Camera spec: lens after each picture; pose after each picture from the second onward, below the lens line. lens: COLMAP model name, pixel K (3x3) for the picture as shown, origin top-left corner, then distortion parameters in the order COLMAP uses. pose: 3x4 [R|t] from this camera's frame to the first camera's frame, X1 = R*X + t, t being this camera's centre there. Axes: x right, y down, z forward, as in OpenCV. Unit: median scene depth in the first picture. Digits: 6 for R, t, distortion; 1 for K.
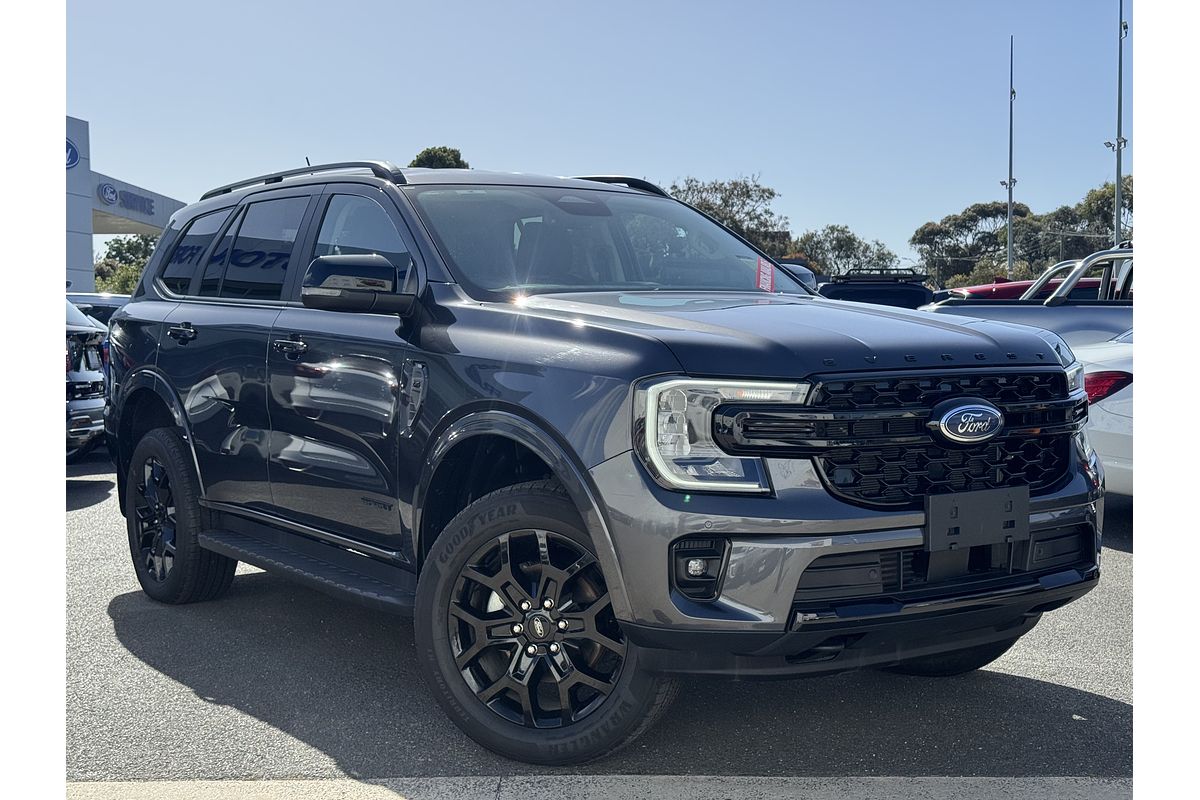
lens RADIAL K [[1417.0, 0, 598.1], [0, 1417.0, 400.9], [0, 0, 1]] dist [0.104238, 0.000000]
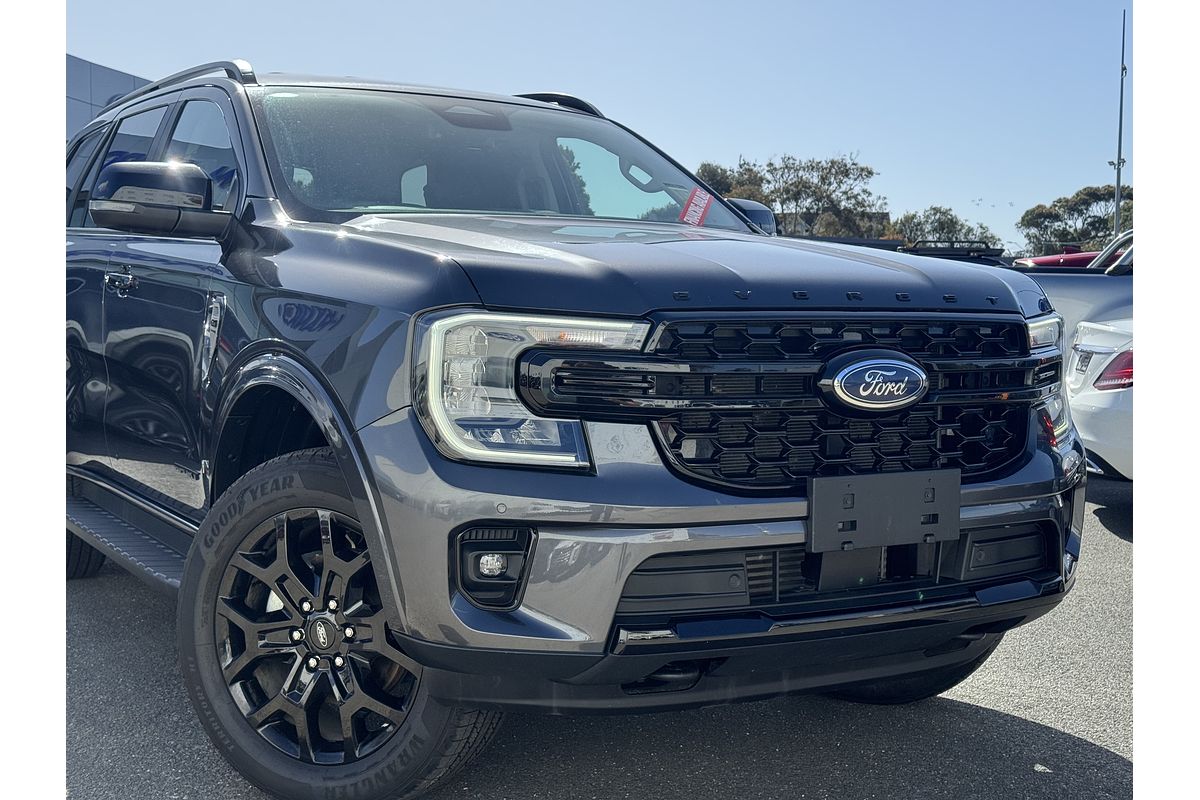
lens RADIAL K [[1417.0, 0, 600.4], [0, 1417.0, 398.4], [0, 0, 1]] dist [0.104238, 0.000000]
pose [[0.997592, 0.024960, -0.064711, 0.158086], [-0.024102, 0.999611, 0.014016, 0.016023], [0.065036, -0.012423, 0.997806, 0.234403]]
